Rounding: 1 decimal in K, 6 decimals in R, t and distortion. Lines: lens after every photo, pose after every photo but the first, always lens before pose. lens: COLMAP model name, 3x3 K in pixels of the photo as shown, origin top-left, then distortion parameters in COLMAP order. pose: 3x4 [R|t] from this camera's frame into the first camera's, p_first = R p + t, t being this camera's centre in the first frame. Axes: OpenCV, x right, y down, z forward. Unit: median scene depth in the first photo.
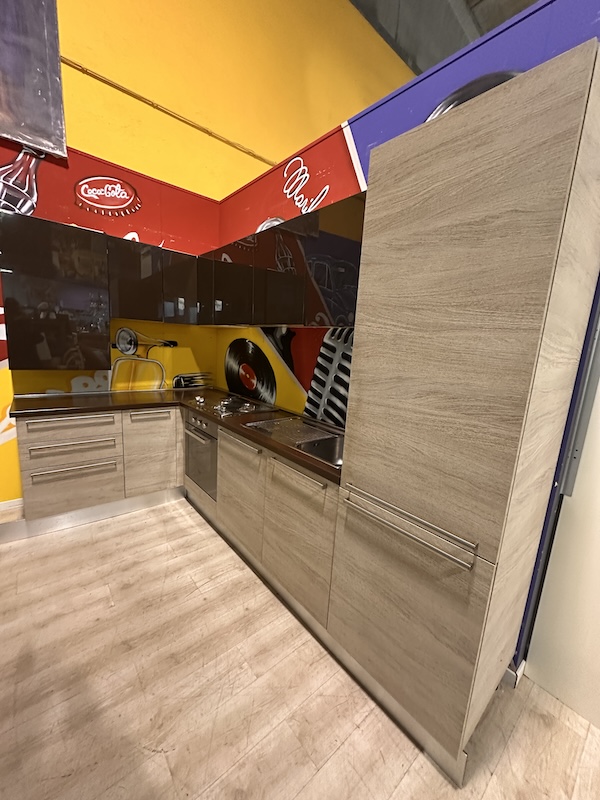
lens RADIAL K [[307.1, 0, 300.0], [0, 307.1, 400.0], [0, 0, 1]] dist [-0.001650, 0.000141]
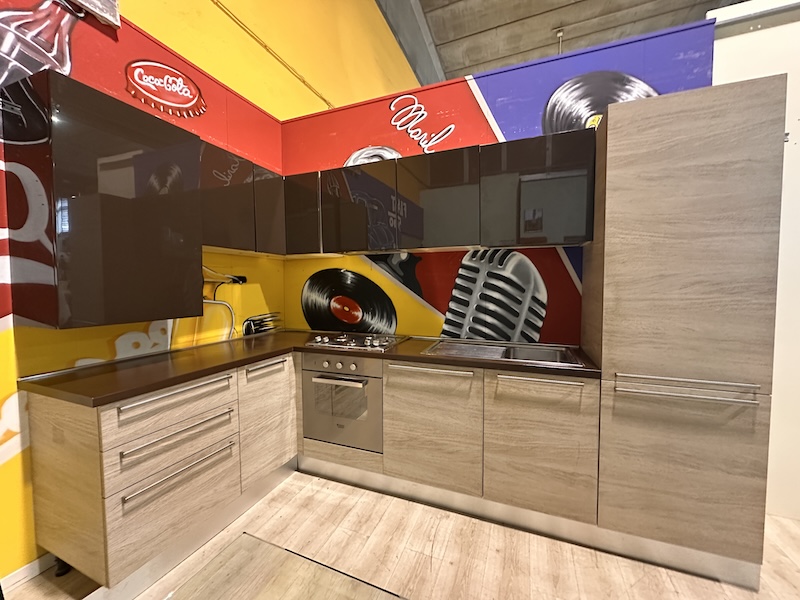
lens RADIAL K [[307.1, 0, 400.0], [0, 307.1, 300.0], [0, 0, 1]] dist [-0.001650, 0.000141]
pose [[0.886686, -0.091421, 0.453244, -0.567954], [0.142870, 0.986460, -0.080525, -0.011578], [-0.439745, 0.136156, 0.887742, 0.165163]]
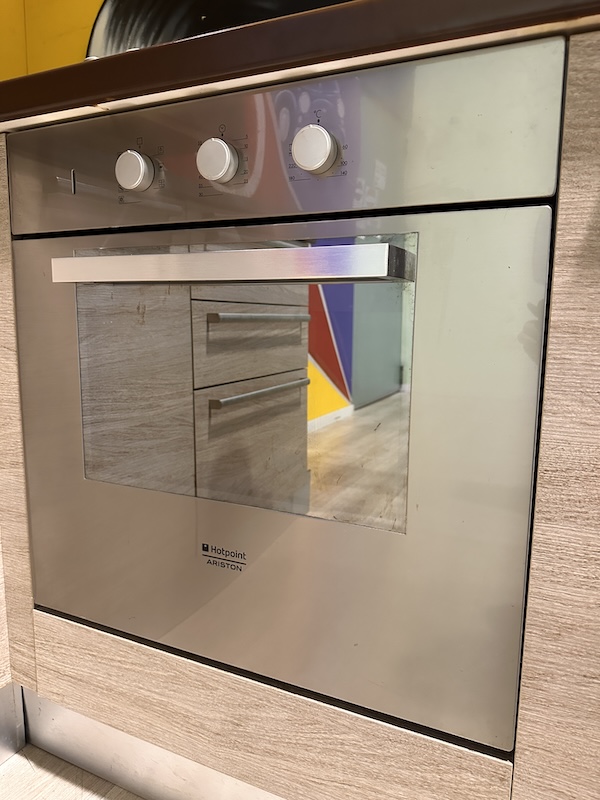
lens RADIAL K [[568.2, 0, 300.0], [0, 568.2, 400.0], [0, 0, 1]] dist [0.000050, -0.000964]
pose [[0.915203, -0.112454, 0.386985, -0.414995], [0.115202, 0.993210, 0.016171, 0.177634], [-0.386176, 0.029781, 0.921944, 0.809789]]
